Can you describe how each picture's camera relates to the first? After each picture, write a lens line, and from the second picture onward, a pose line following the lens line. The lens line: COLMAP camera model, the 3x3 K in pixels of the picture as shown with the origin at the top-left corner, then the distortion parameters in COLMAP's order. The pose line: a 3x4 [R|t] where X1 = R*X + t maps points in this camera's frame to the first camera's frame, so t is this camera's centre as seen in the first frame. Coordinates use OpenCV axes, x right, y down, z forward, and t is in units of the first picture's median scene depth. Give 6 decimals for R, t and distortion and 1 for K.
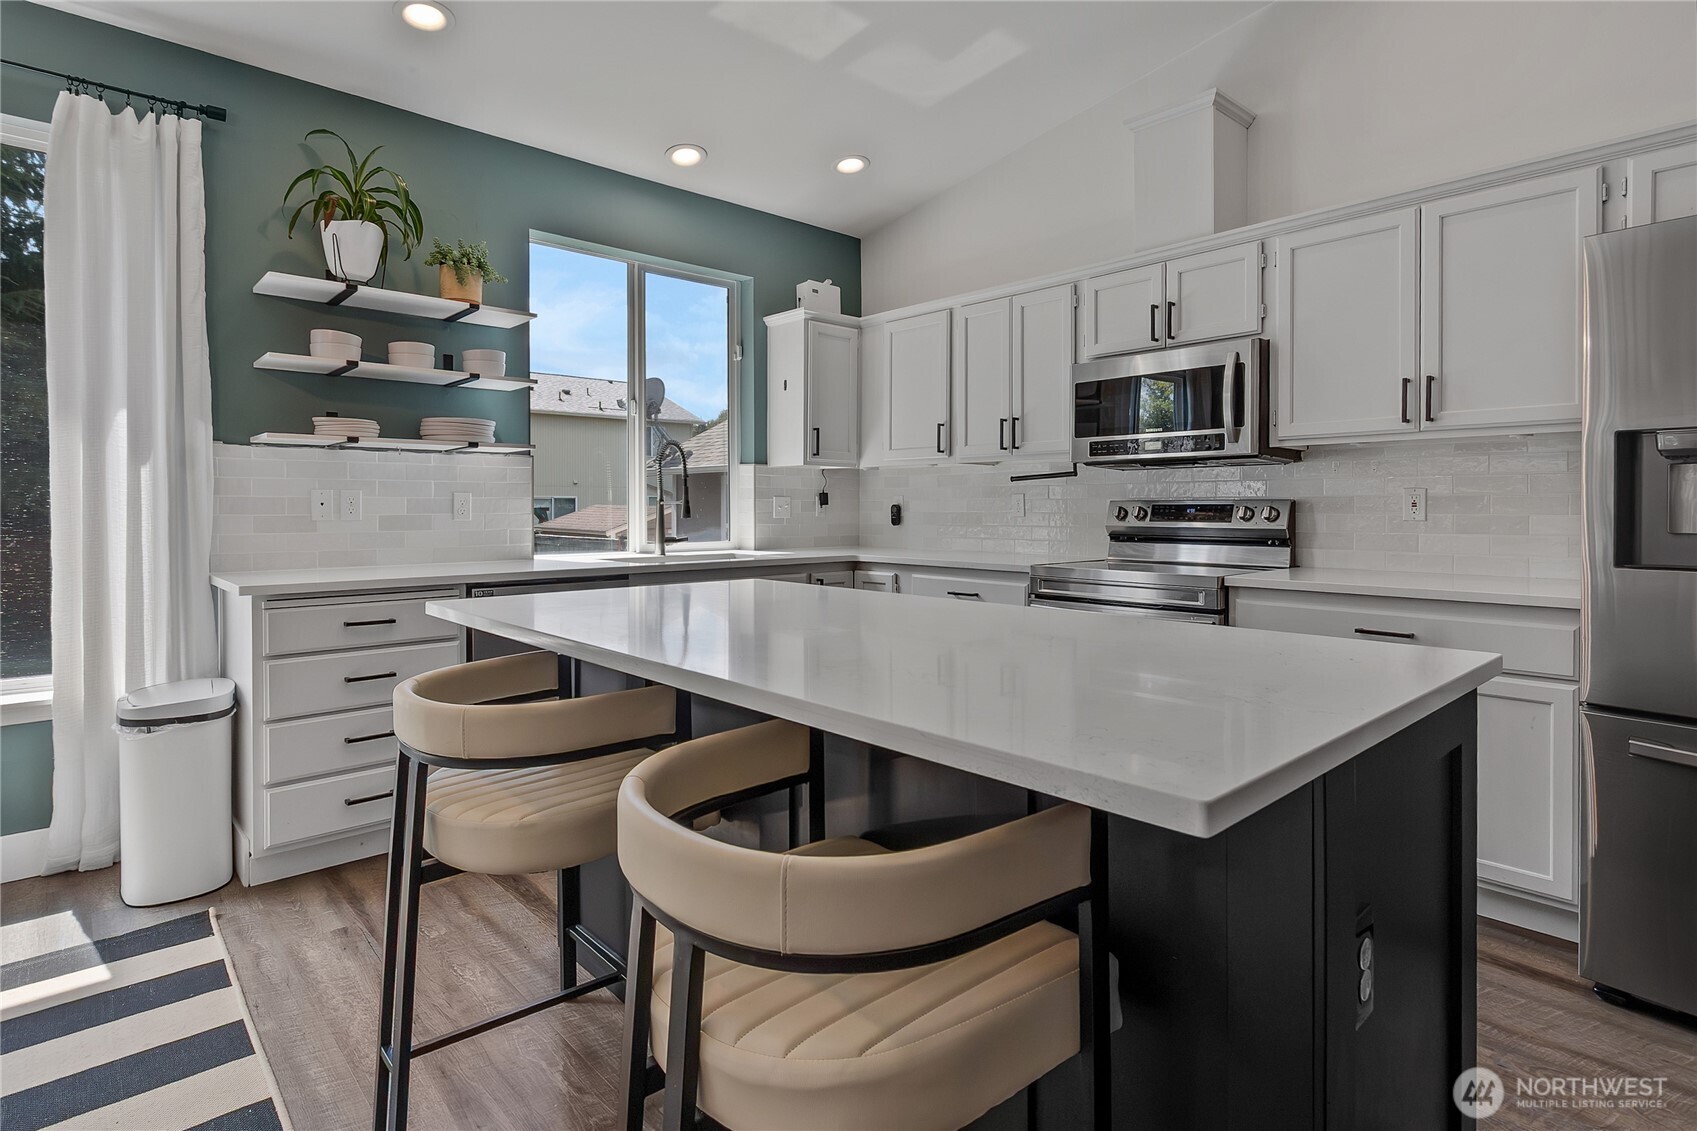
lens RADIAL K [[865.4, 0, 851.1], [0, 865.4, 513.5], [0, 0, 1]] dist [0.002120, -0.002100]
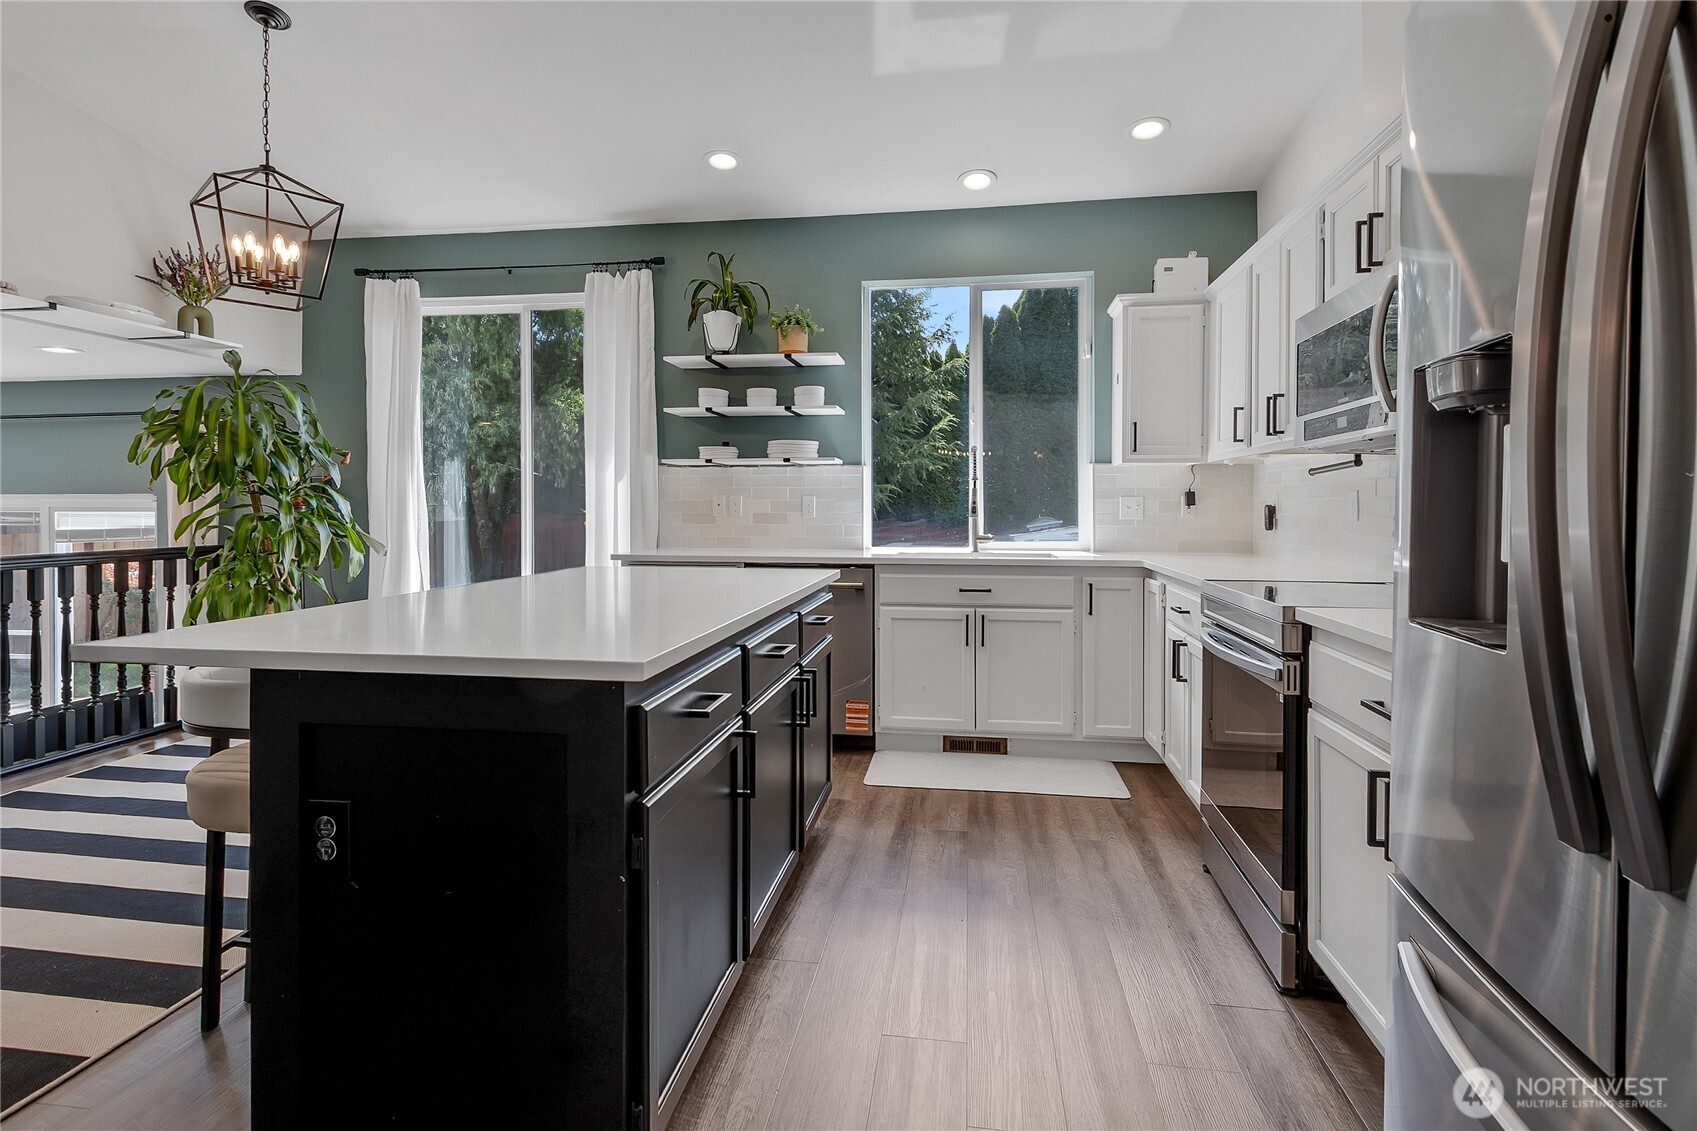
lens RADIAL K [[865.4, 0, 842.7], [0, 865.4, 511.2], [0, 0, 1]] dist [0.002120, -0.002100]
pose [[0.624396, 0.004651, -0.781094, 0.634765], [-0.006976, 0.999976, 0.000379, -0.002458], [0.781077, 0.005212, 0.624413, 0.234655]]
